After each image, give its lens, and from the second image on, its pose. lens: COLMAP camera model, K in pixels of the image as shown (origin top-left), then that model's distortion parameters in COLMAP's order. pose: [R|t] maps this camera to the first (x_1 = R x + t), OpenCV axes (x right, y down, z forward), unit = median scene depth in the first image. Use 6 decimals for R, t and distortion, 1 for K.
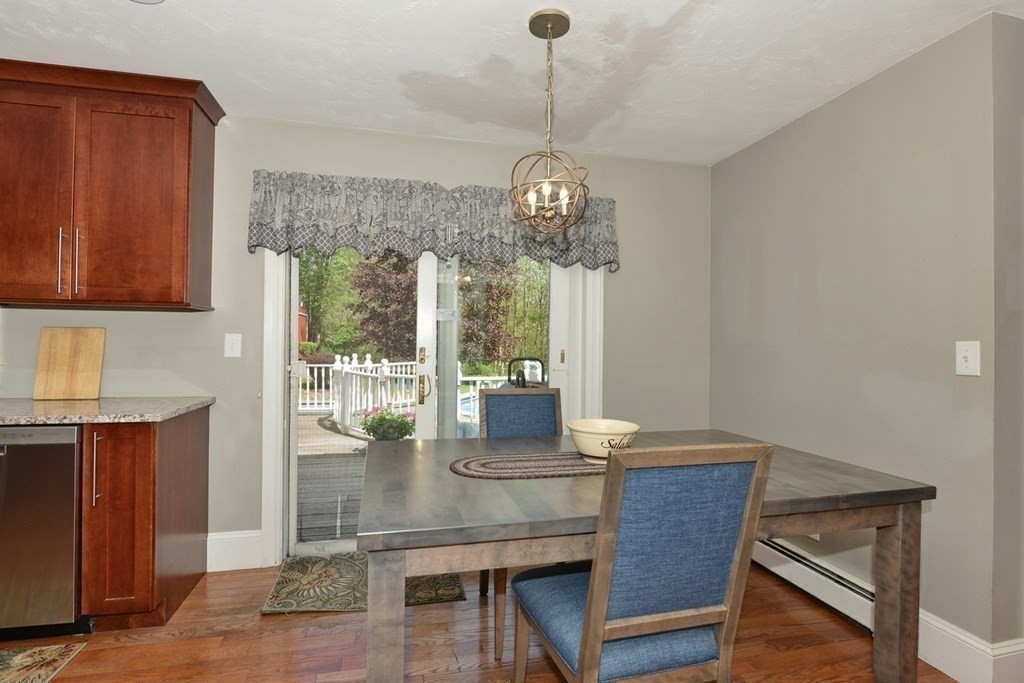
lens RADIAL K [[501.2, 0, 513.2], [0, 501.2, 340.1], [0, 0, 1]] dist [-0.013634, -0.000340]
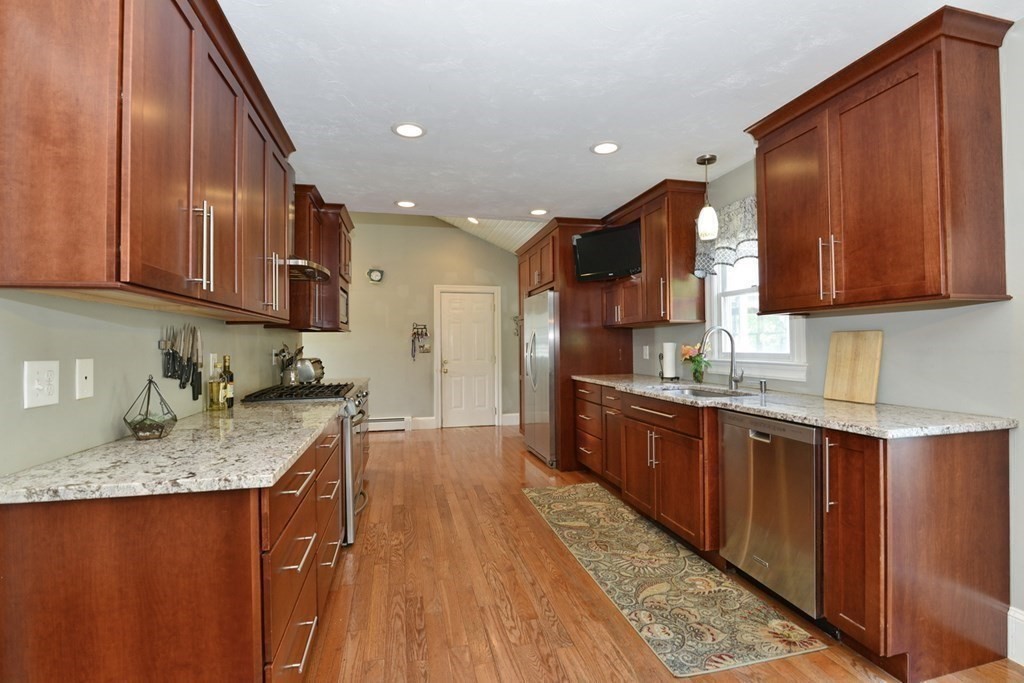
lens RADIAL K [[469.0, 0, 513.1], [0, 469.0, 340.1], [0, 0, 1]] dist [-0.019633, 0.001546]
pose [[-0.000429, -0.022509, -0.999747, 0.071895], [0.018424, 0.999577, -0.022513, 0.001365], [0.999830, -0.018429, -0.000014, 0.322744]]
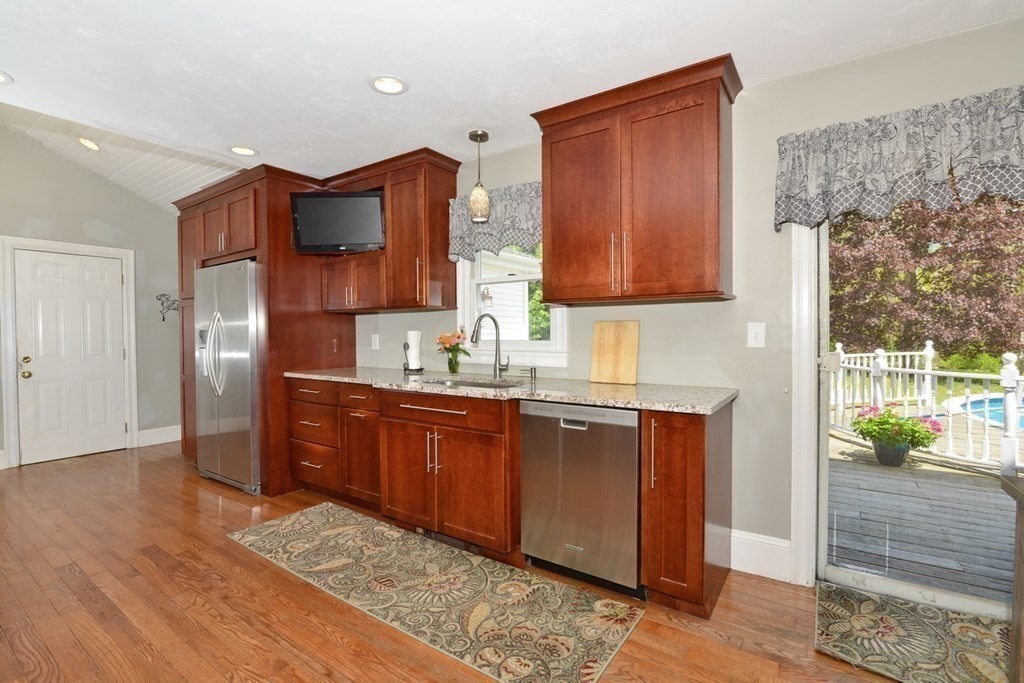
lens RADIAL K [[469.0, 0, 513.1], [0, 469.0, 340.1], [0, 0, 1]] dist [-0.019633, 0.001546]
pose [[0.669560, -0.002842, -0.742752, -0.256514], [0.020236, 0.999691, 0.014418, -0.001977], [0.742482, -0.024684, 0.669411, 0.098617]]
